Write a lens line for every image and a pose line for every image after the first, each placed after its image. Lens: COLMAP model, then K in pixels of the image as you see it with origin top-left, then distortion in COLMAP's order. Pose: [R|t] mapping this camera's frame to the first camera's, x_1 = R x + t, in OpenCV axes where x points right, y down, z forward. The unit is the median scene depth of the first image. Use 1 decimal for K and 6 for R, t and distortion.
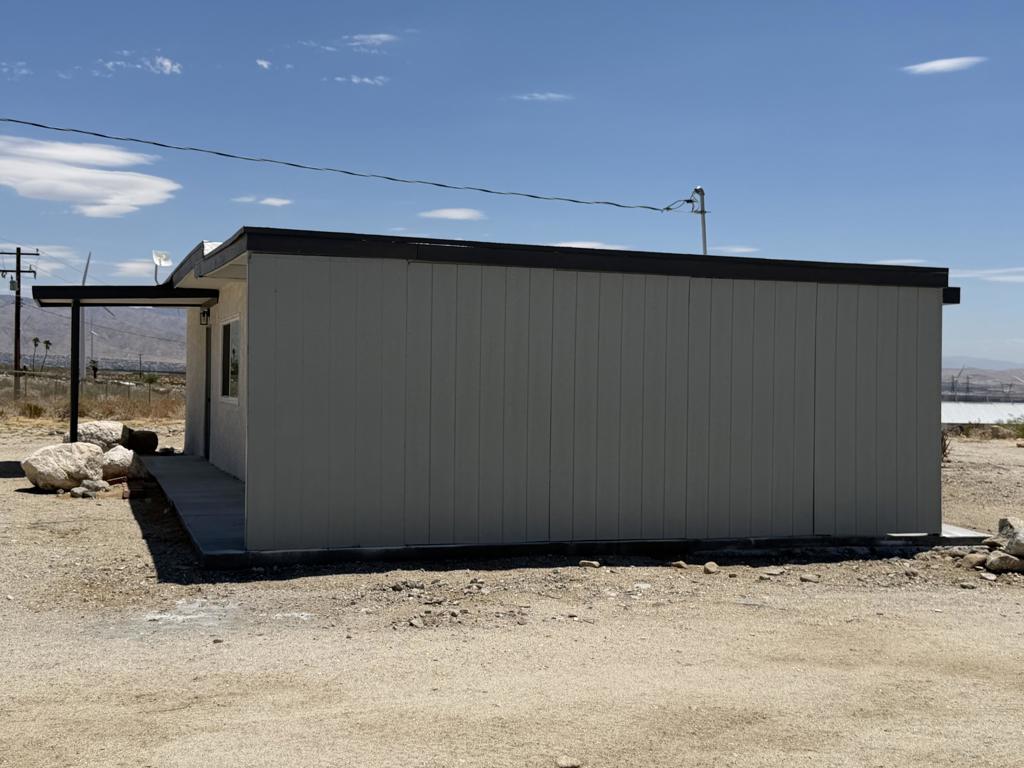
lens RADIAL K [[1186.8, 0, 510.3], [0, 1186.8, 432.8], [0, 0, 1]] dist [0.186730, -0.429065]
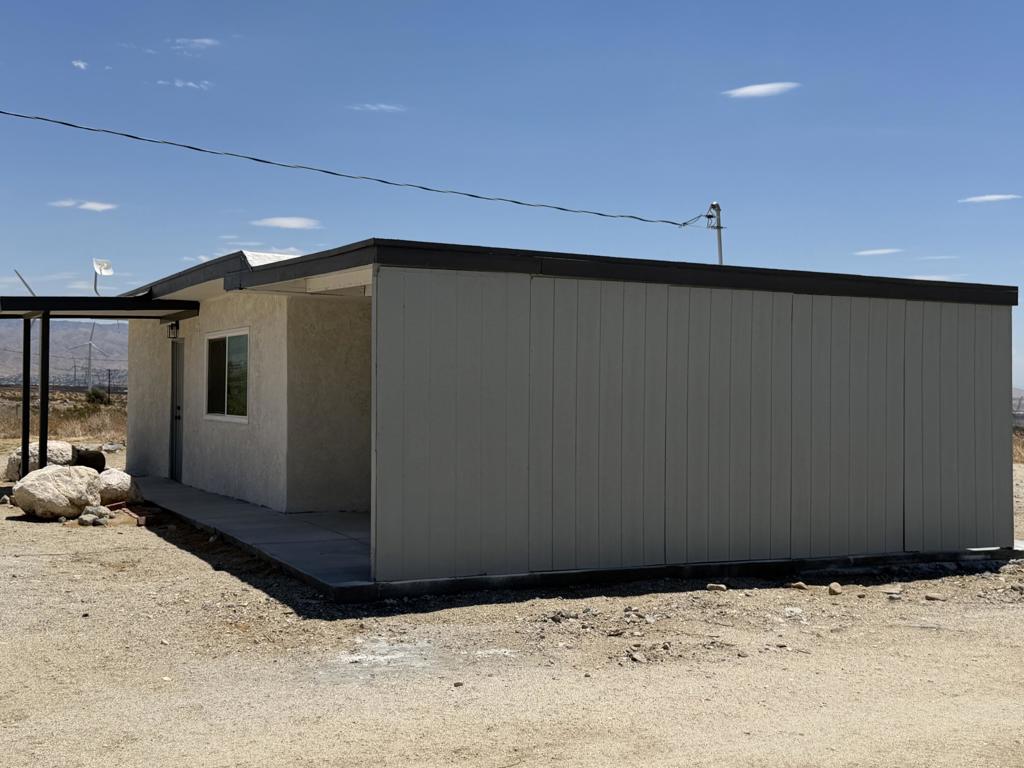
lens RADIAL K [[1186.8, 0, 510.3], [0, 1186.8, 432.8], [0, 0, 1]] dist [0.186730, -0.429065]
pose [[0.990661, -0.008117, 0.136103, -0.161773], [0.009443, 0.999914, -0.009100, -0.006065], [-0.136018, 0.010300, 0.990653, 0.037660]]
